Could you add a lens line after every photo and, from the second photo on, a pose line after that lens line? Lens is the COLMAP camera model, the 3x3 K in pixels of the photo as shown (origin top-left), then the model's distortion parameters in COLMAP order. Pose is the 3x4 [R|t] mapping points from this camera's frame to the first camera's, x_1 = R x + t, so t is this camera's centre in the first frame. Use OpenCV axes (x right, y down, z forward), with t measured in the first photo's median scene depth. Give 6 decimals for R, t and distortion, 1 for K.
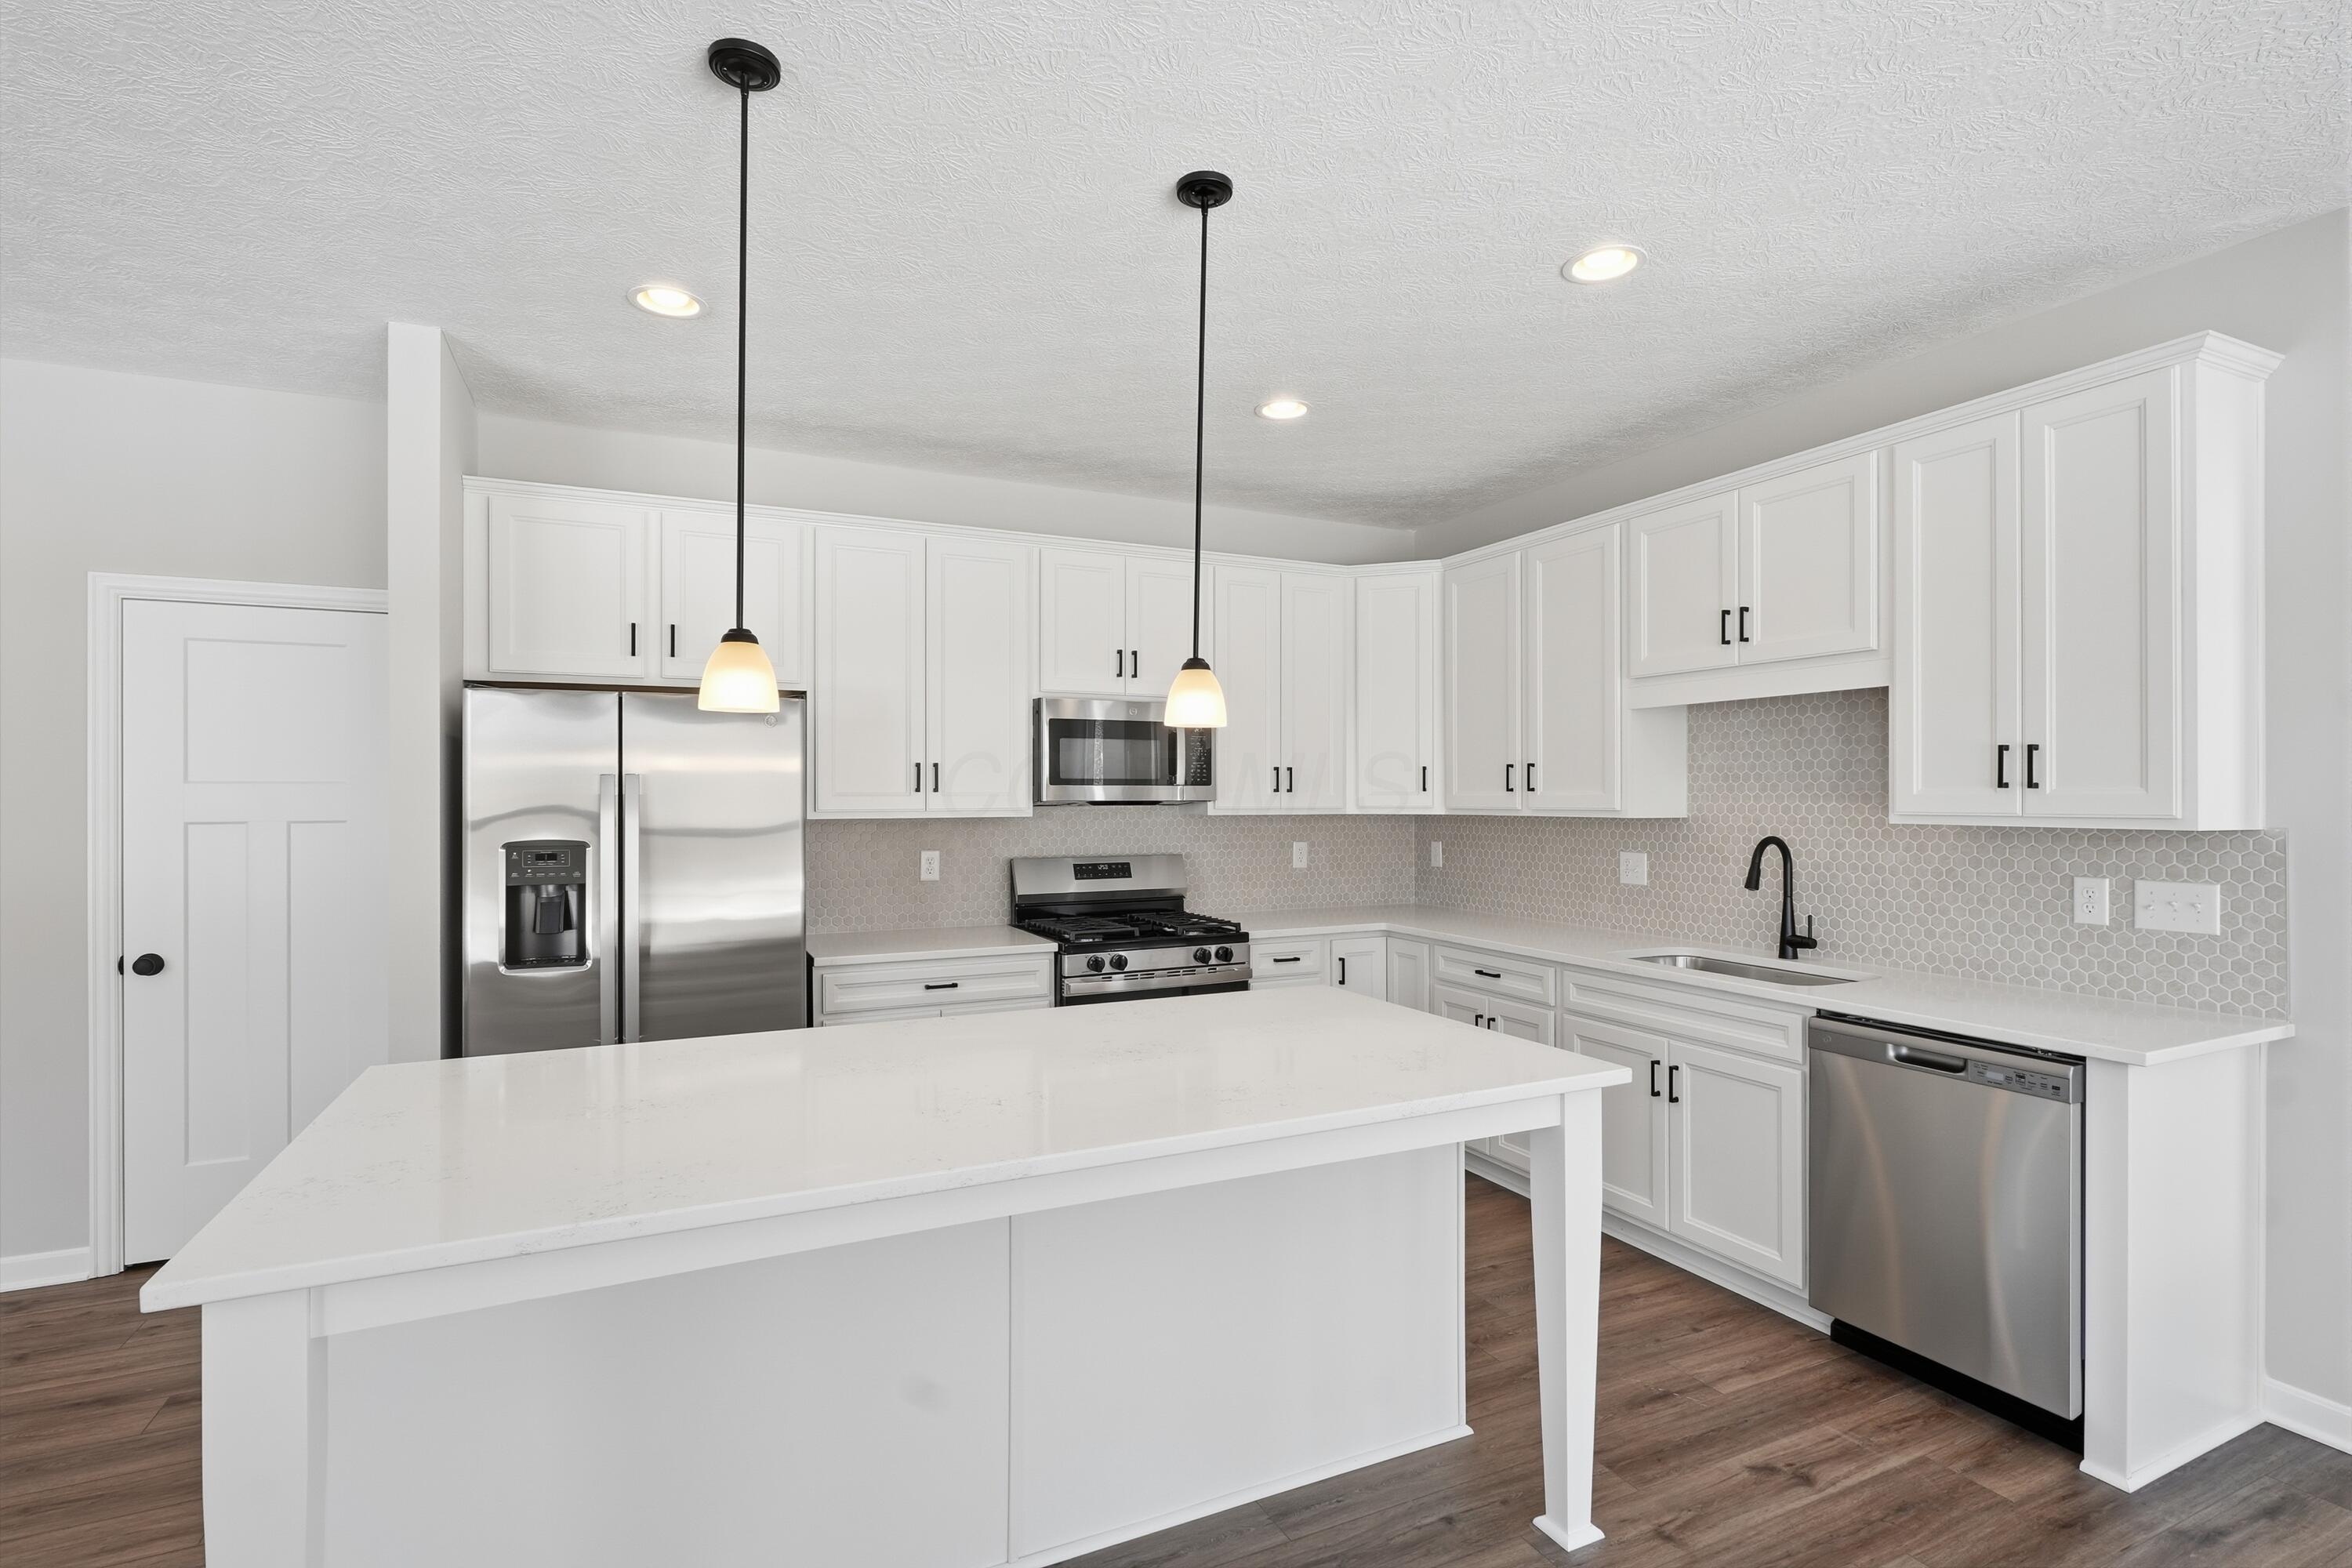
lens RADIAL K [[1116.8, 0, 1182.3], [0, 1116.8, 793.4], [0, 0, 1]] dist [-0.001088, 0.000497]
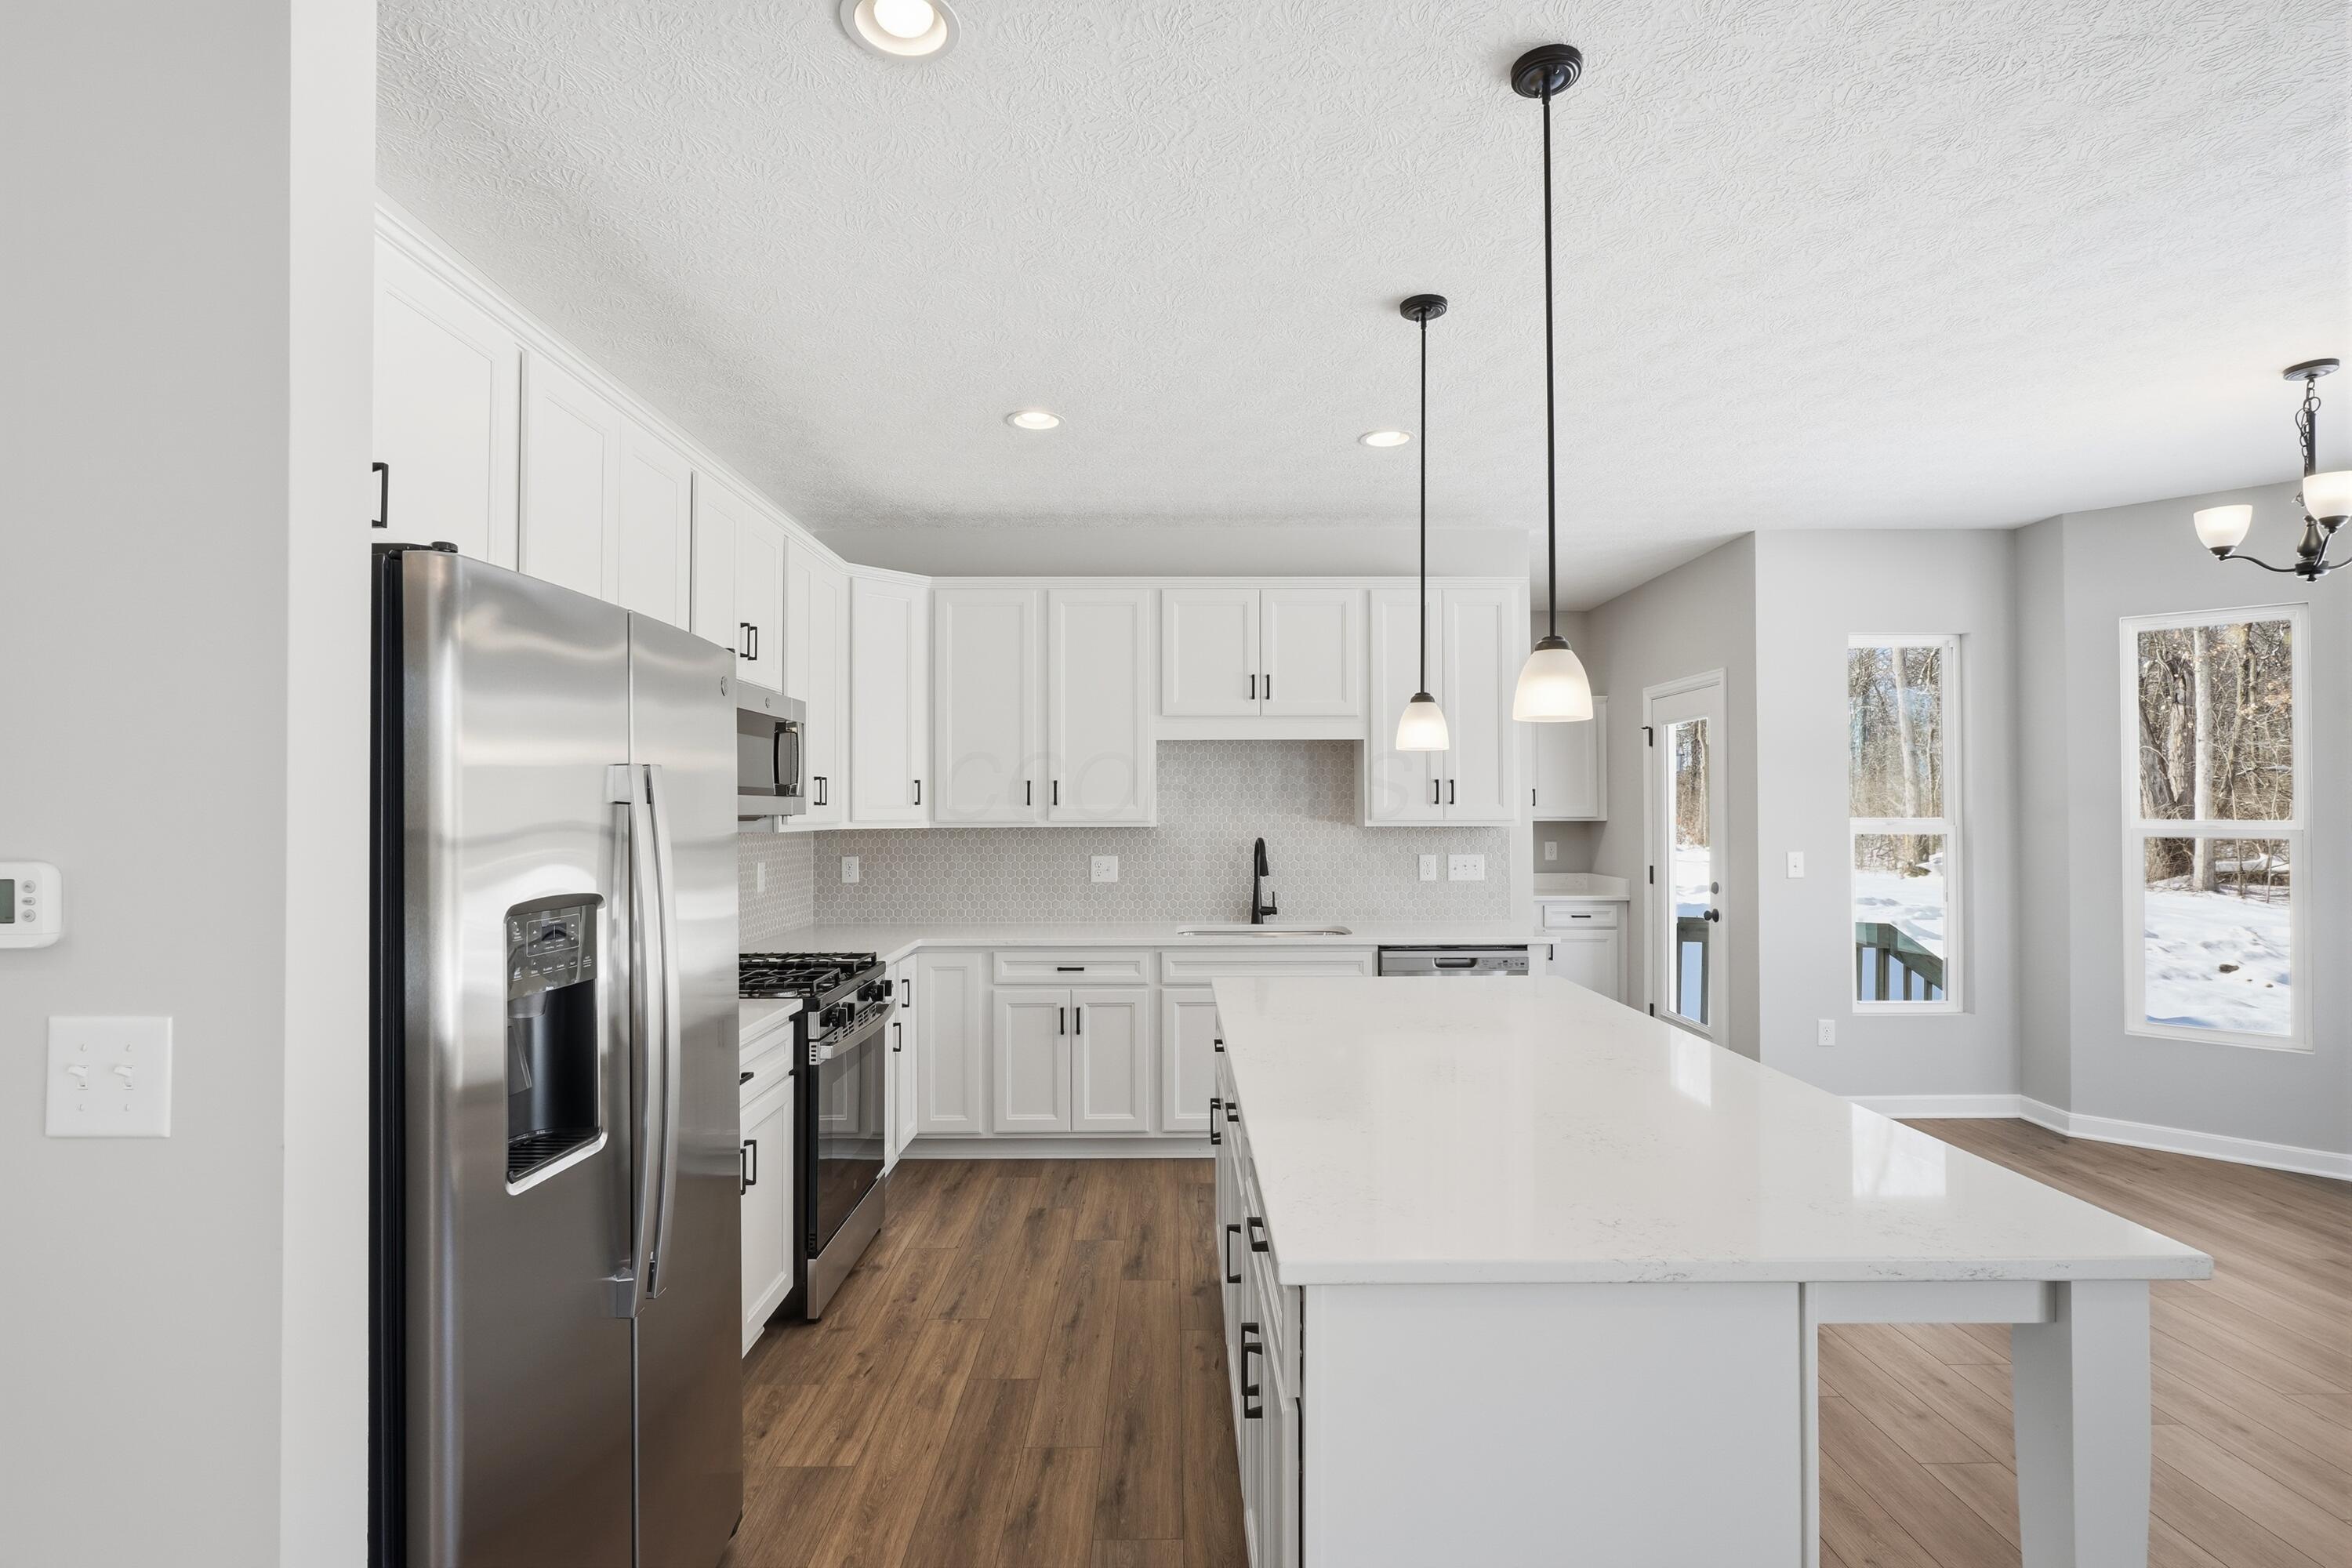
lens RADIAL K [[1116.8, 0, 1182.3], [0, 1116.8, 793.4], [0, 0, 1]] dist [-0.001088, 0.000497]
pose [[0.428579, 0.011365, 0.903433, -0.699375], [-0.000177, 0.999922, -0.012494, 0.000128], [-0.903504, 0.005194, 0.428547, 0.429495]]
